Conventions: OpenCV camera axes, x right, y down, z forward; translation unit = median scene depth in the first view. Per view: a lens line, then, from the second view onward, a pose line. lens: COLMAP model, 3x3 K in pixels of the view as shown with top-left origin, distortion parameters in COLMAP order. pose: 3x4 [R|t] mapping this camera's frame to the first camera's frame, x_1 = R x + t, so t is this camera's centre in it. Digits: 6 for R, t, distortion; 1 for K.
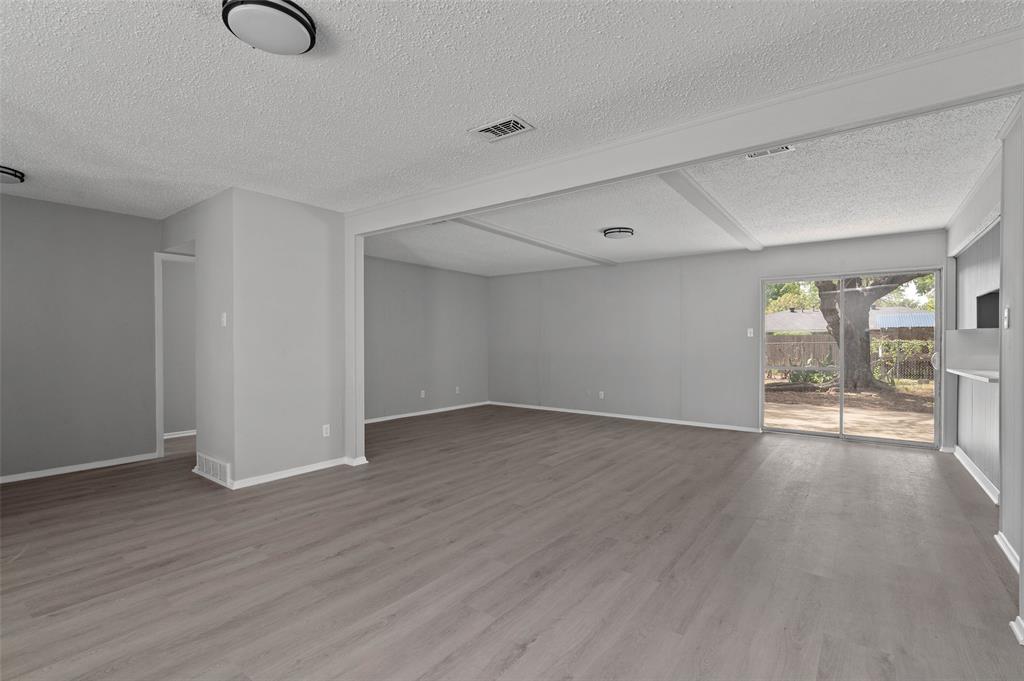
lens RADIAL K [[467.1, 0, 513.9], [0, 467.1, 343.8], [0, 0, 1]] dist [-0.004118, -0.000297]
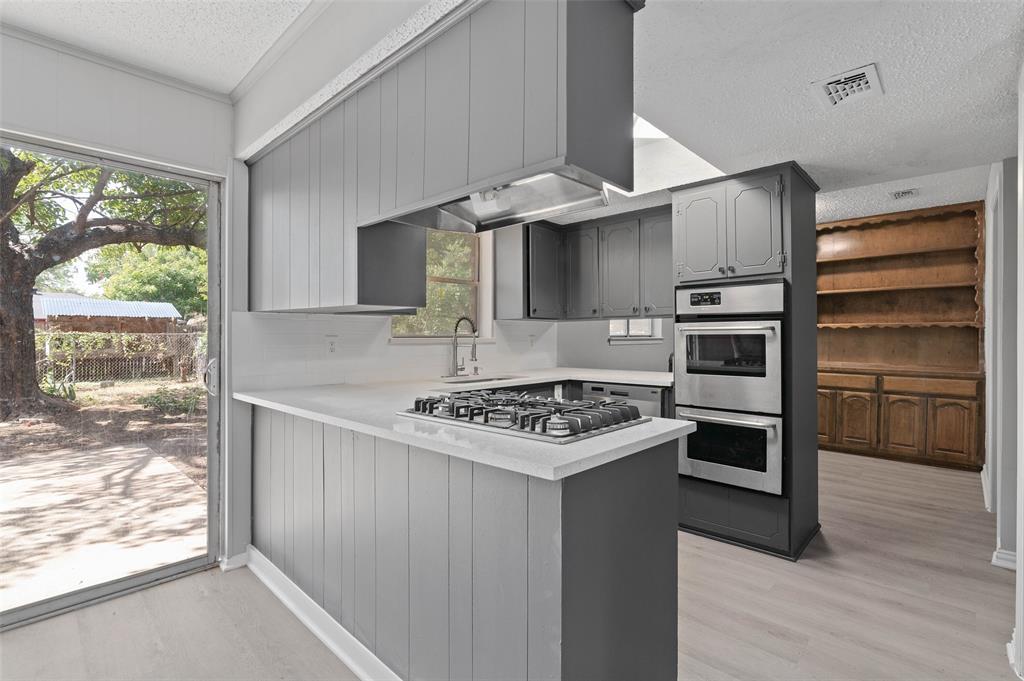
lens RADIAL K [[470.7, 0, 511.0], [0, 470.7, 337.8], [0, 0, 1]] dist [-0.002627, -0.000229]
pose [[0.116973, -0.004097, 0.993127, 0.705579], [0.000578, 0.999992, 0.004057, -0.006574], [-0.993135, 0.000100, 0.116975, 0.961895]]
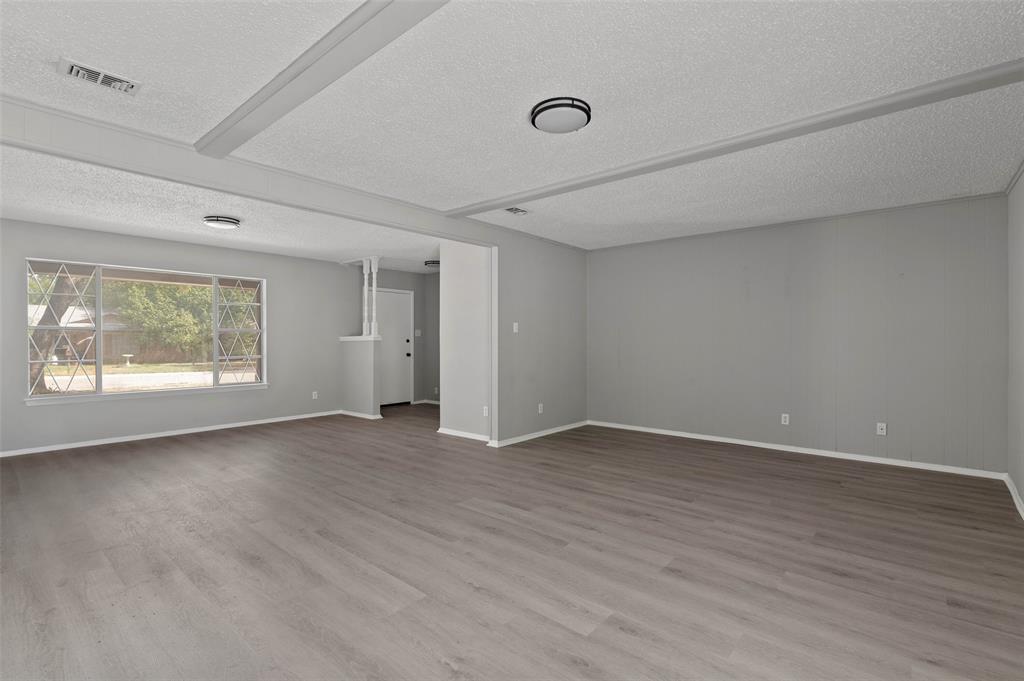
lens RADIAL K [[470.7, 0, 511.0], [0, 470.7, 337.8], [0, 0, 1]] dist [-0.002627, -0.000229]
pose [[-0.067962, -0.005729, -0.997671, 1.067685], [-0.003373, 0.999979, -0.005513, -0.003428], [0.997682, 0.002991, -0.067980, 1.457247]]
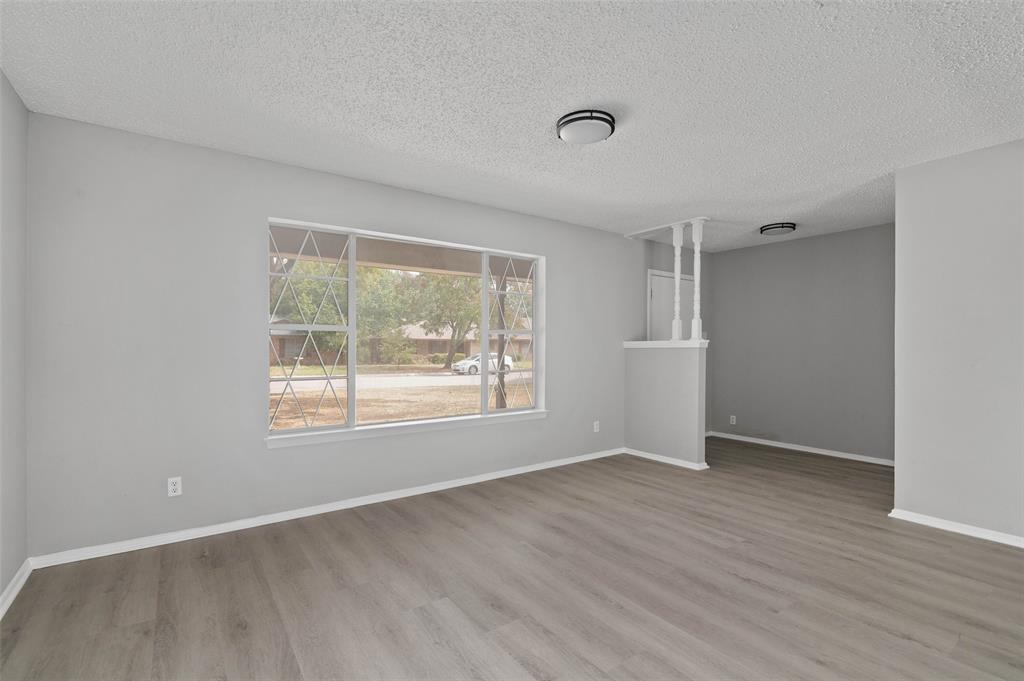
lens RADIAL K [[467.5, 0, 516.9], [0, 467.5, 341.2], [0, 0, 1]] dist [-0.008125, -0.000165]
pose [[-0.290504, -0.009416, -0.956828, 0.477321], [-0.008512, 0.999937, -0.007256, -0.005496], [0.956836, 0.006037, -0.290566, 0.625061]]
